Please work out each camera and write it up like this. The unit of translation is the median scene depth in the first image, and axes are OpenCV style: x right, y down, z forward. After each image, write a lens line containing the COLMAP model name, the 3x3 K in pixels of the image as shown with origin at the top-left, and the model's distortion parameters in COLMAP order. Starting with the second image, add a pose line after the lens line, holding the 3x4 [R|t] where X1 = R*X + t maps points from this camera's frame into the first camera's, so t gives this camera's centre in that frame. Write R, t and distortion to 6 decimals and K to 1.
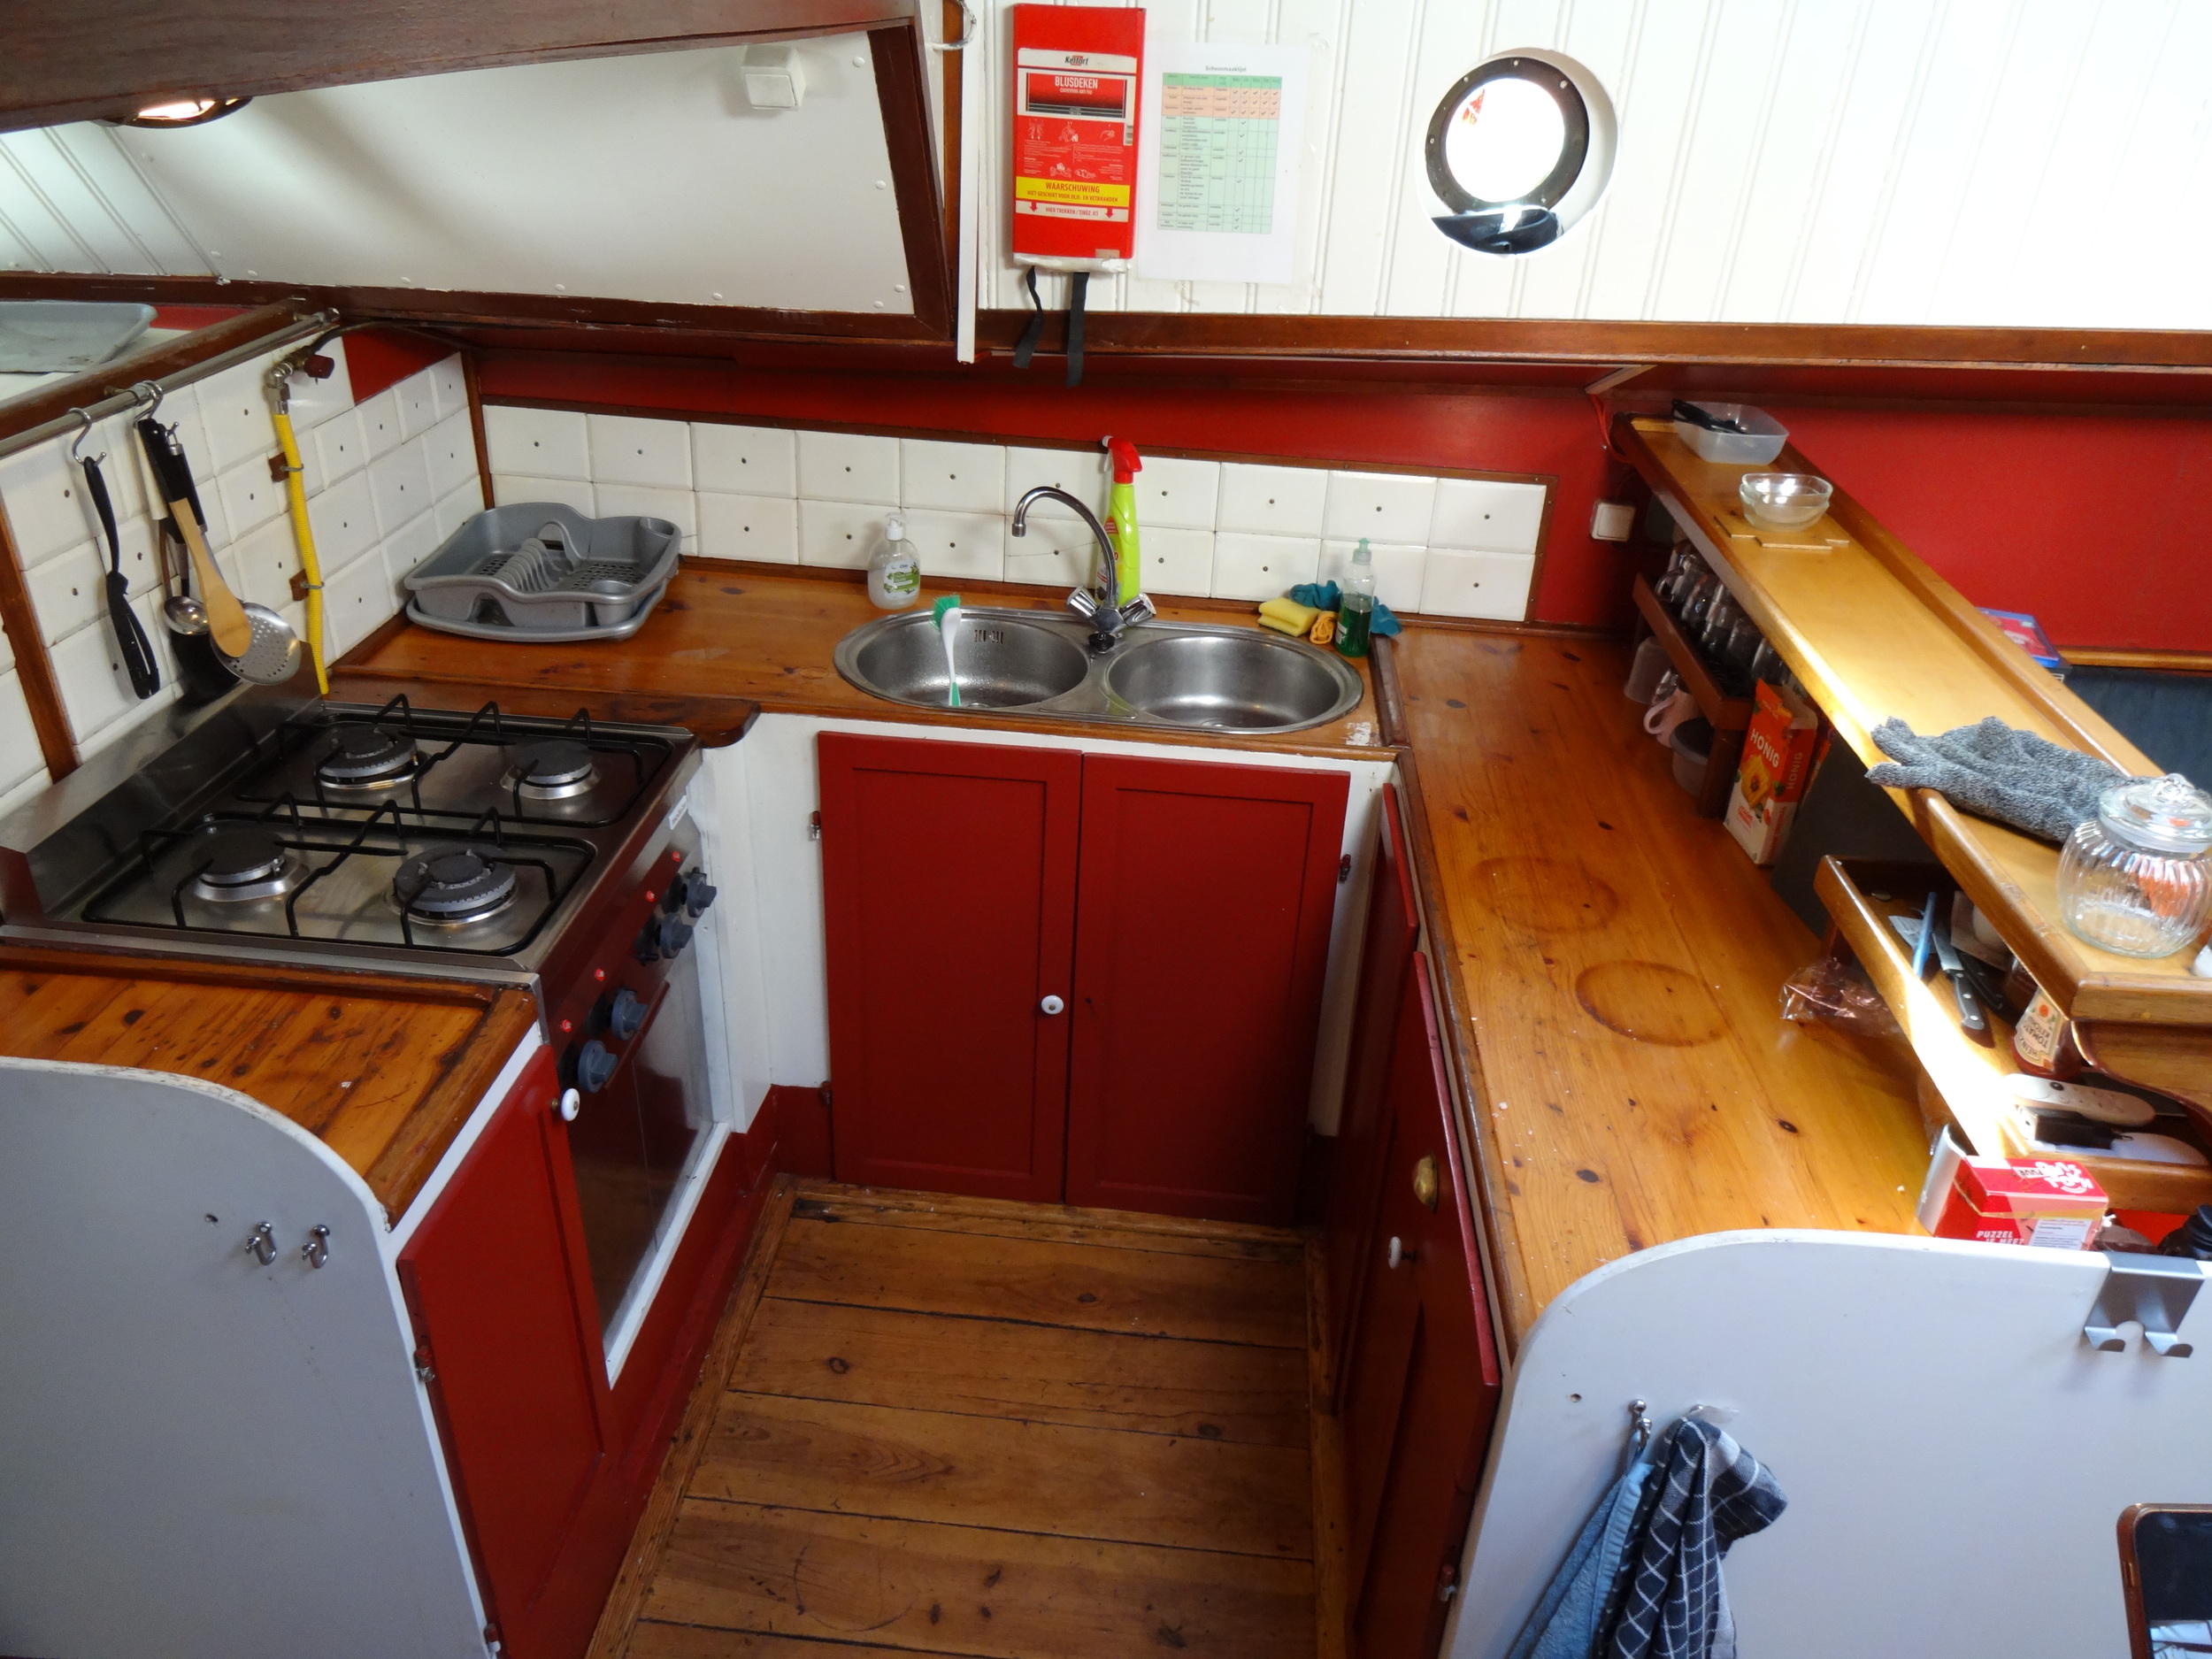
lens RADIAL K [[1623.3, 0, 1100.5], [0, 1623.3, 828.1], [0, 0, 1]] dist [-0.020087, 0.012936]
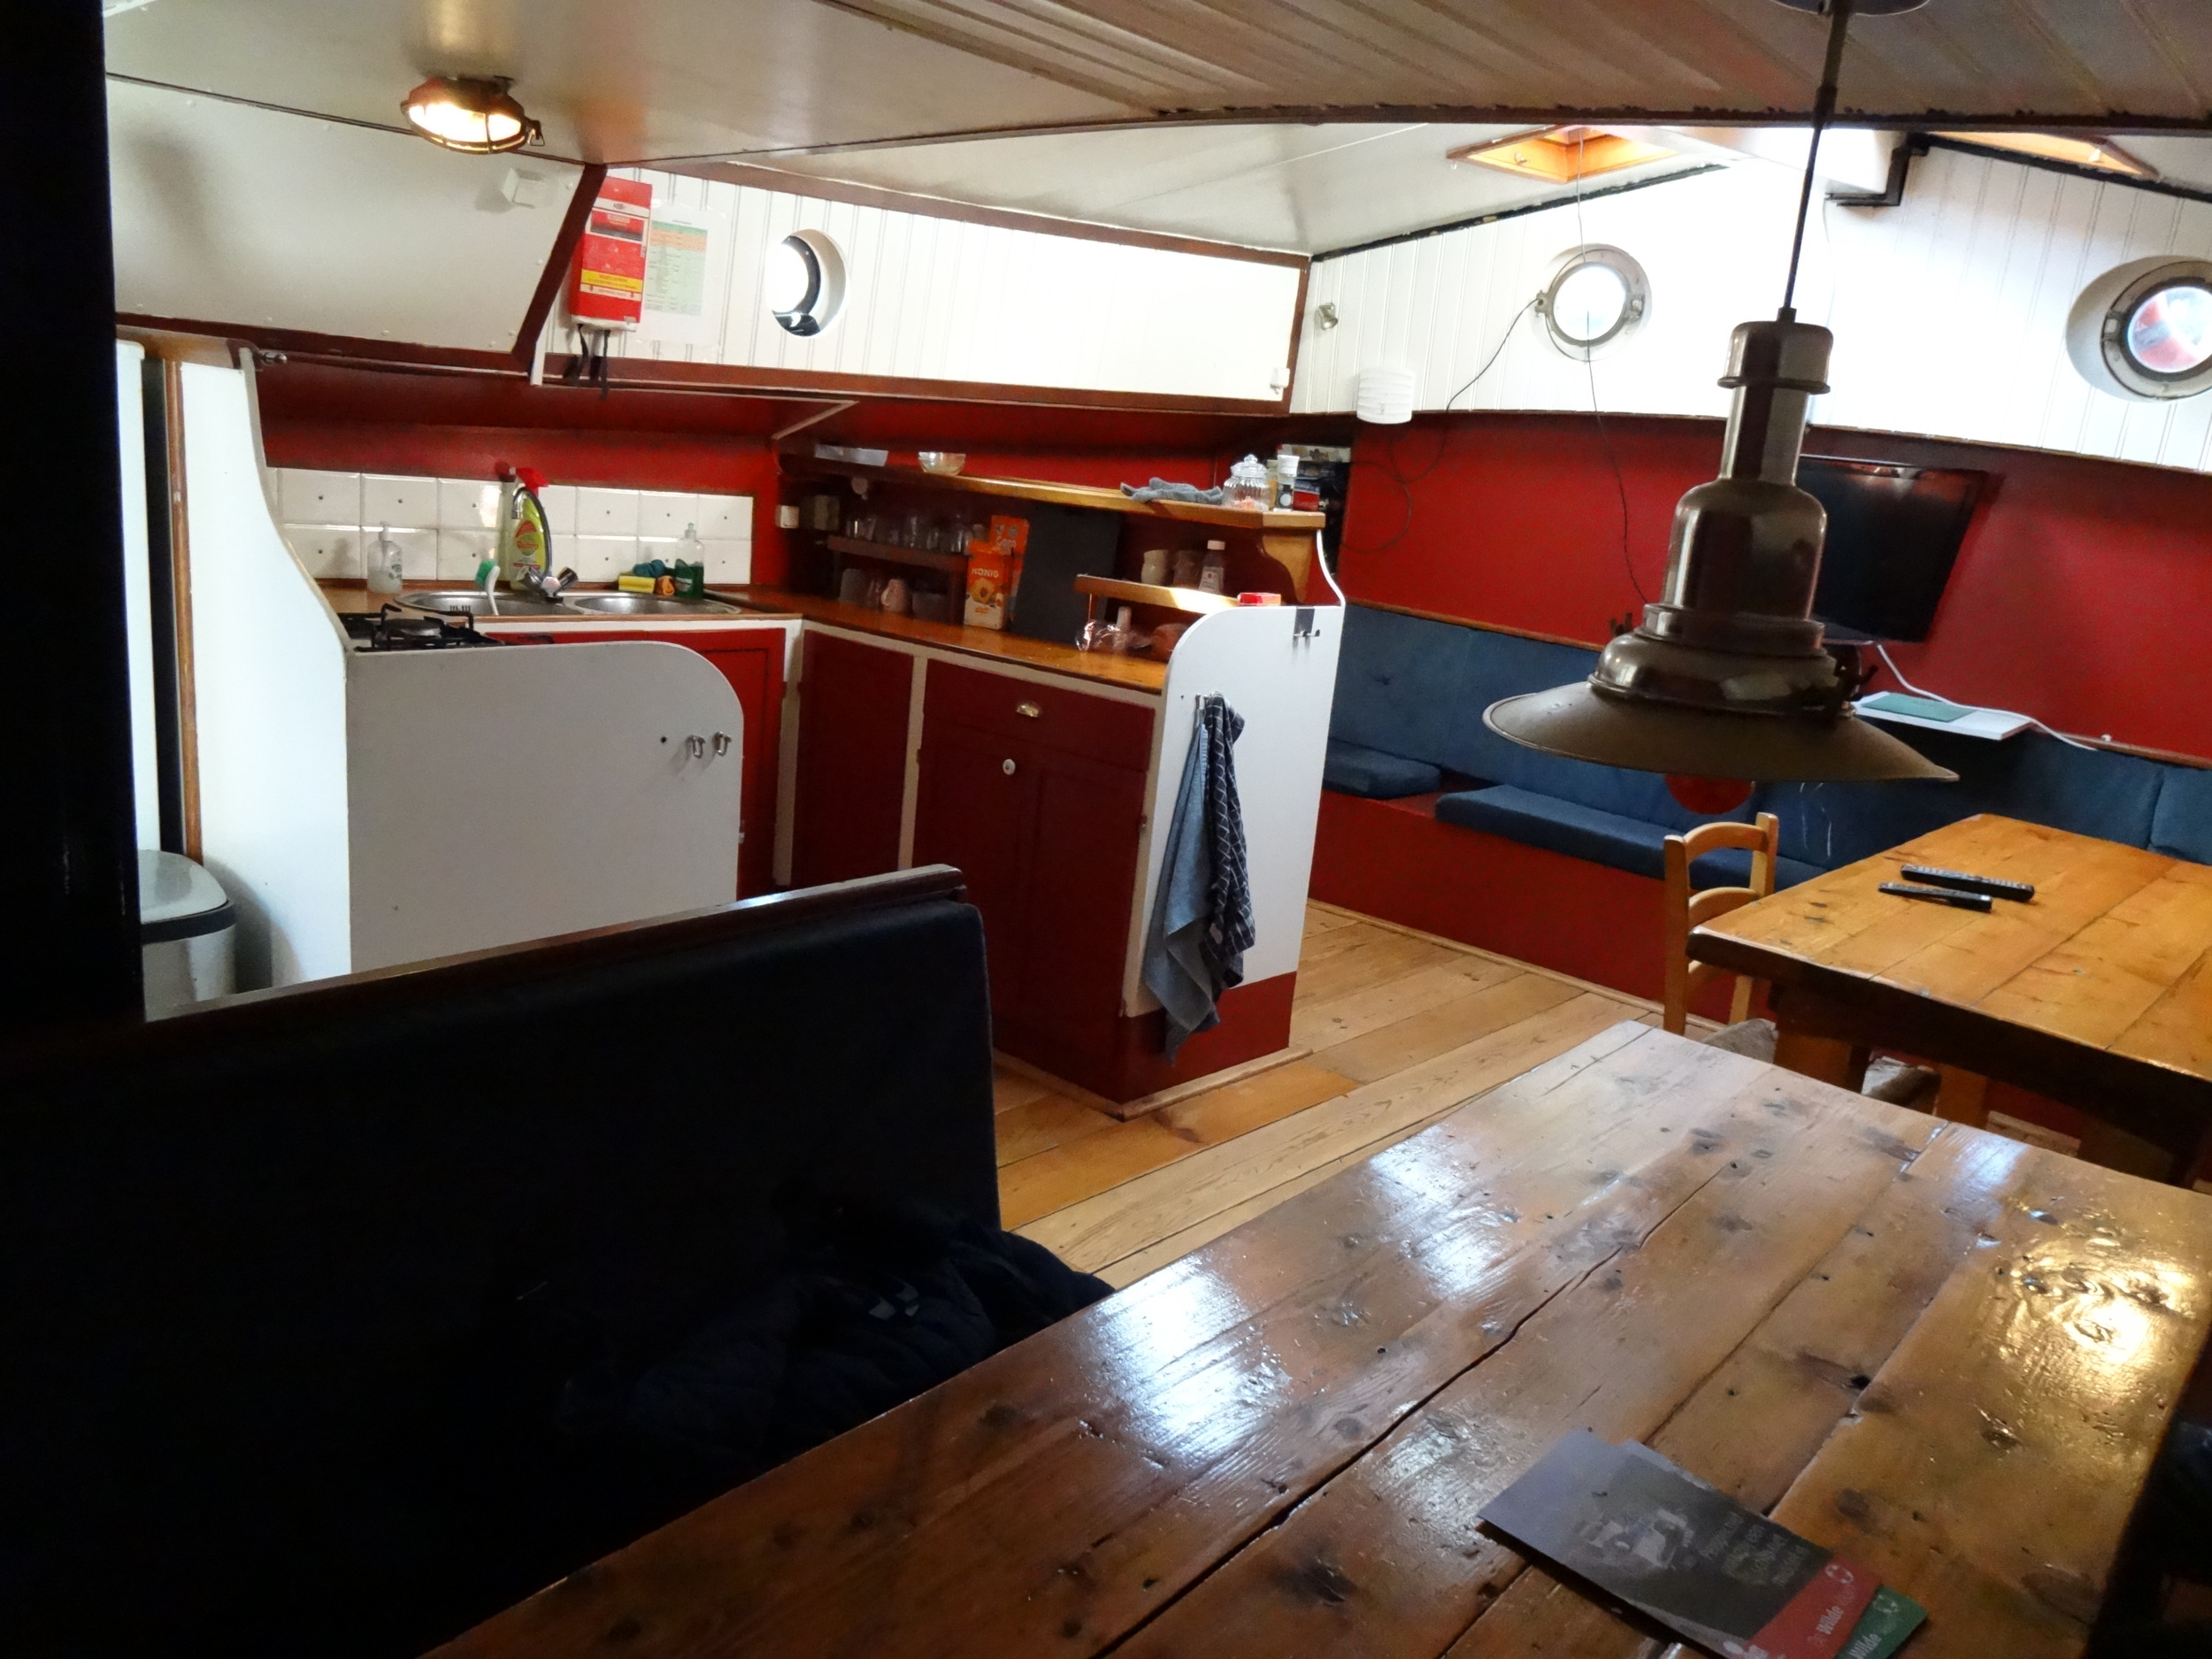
lens RADIAL K [[1623.3, 0, 1113.2], [0, 1623.3, 831.7], [0, 0, 1]] dist [-0.020087, 0.012936]
pose [[0.601263, -0.168492, 0.781085, -1.110753], [0.311786, 0.949501, -0.035184, 0.373225], [-0.735712, 0.264687, 0.623433, -0.285307]]
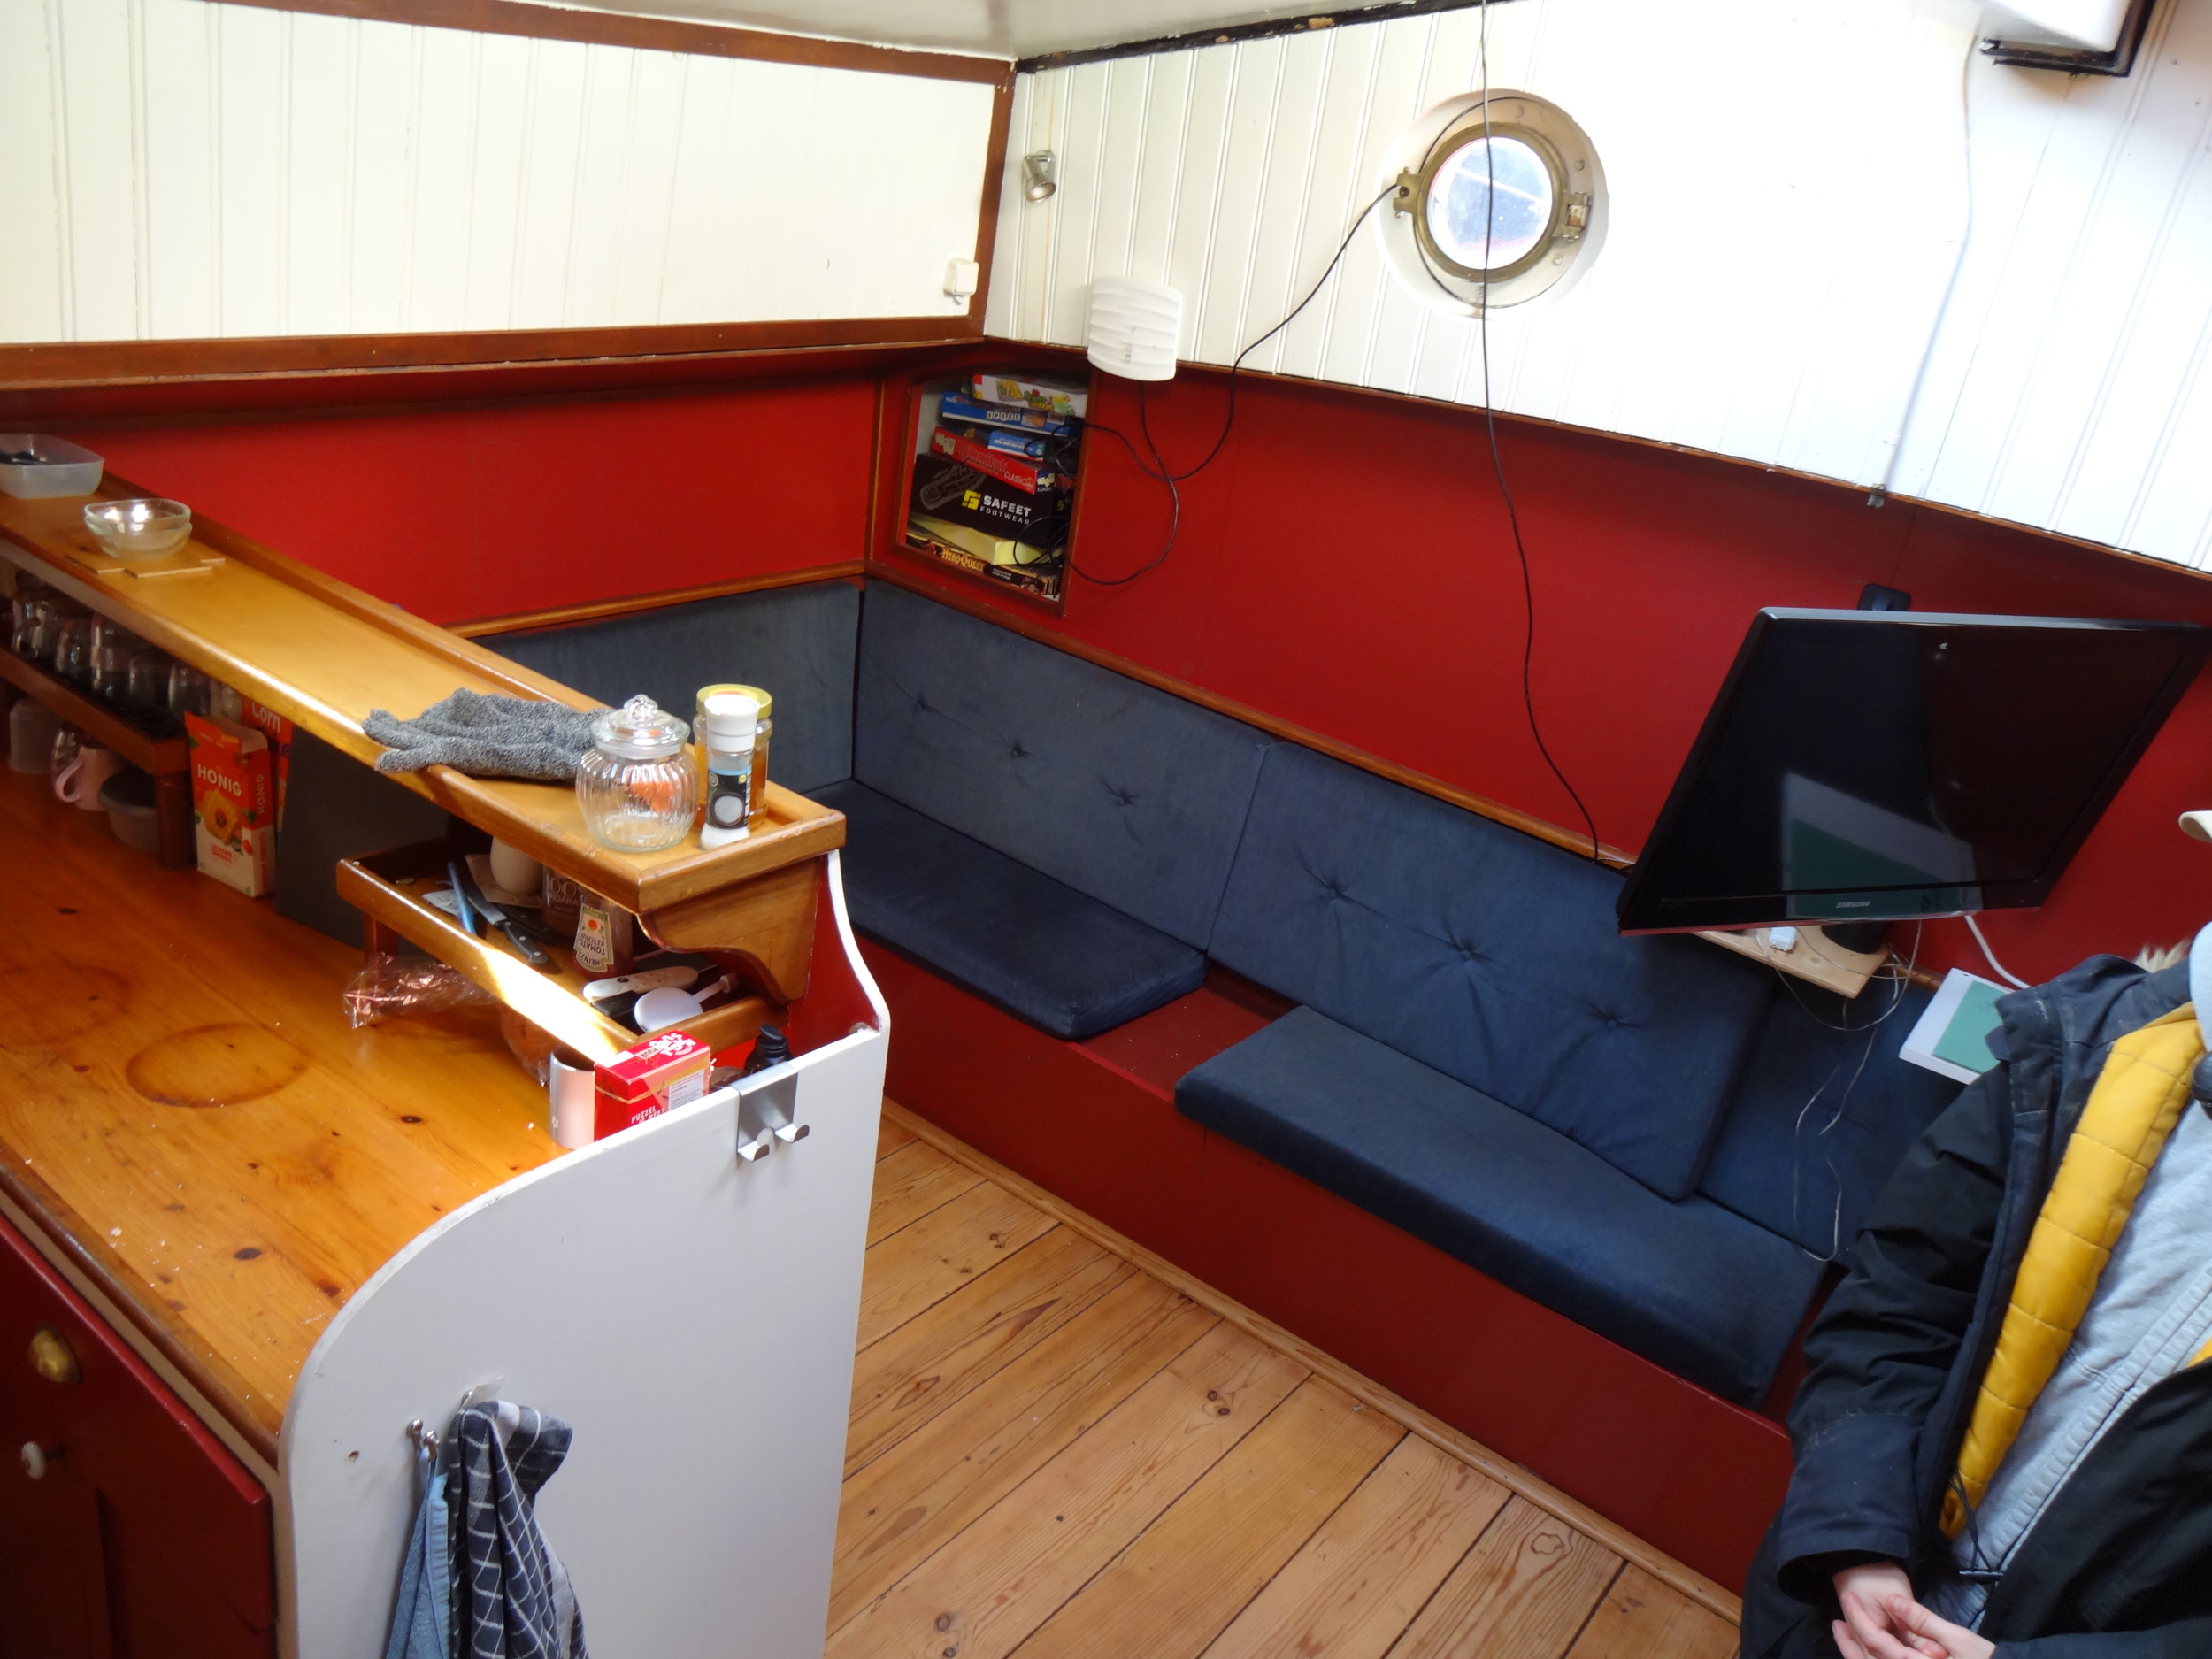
lens RADIAL K [[1623.3, 0, 1122.9], [0, 1623.3, 835.6], [0, 0, 1]] dist [-0.020087, 0.012936]
pose [[0.538171, -0.281015, 0.794608, -0.072073], [0.284382, 0.948036, 0.142670, -0.002399], [-0.793410, 0.149191, 0.590121, 0.010865]]
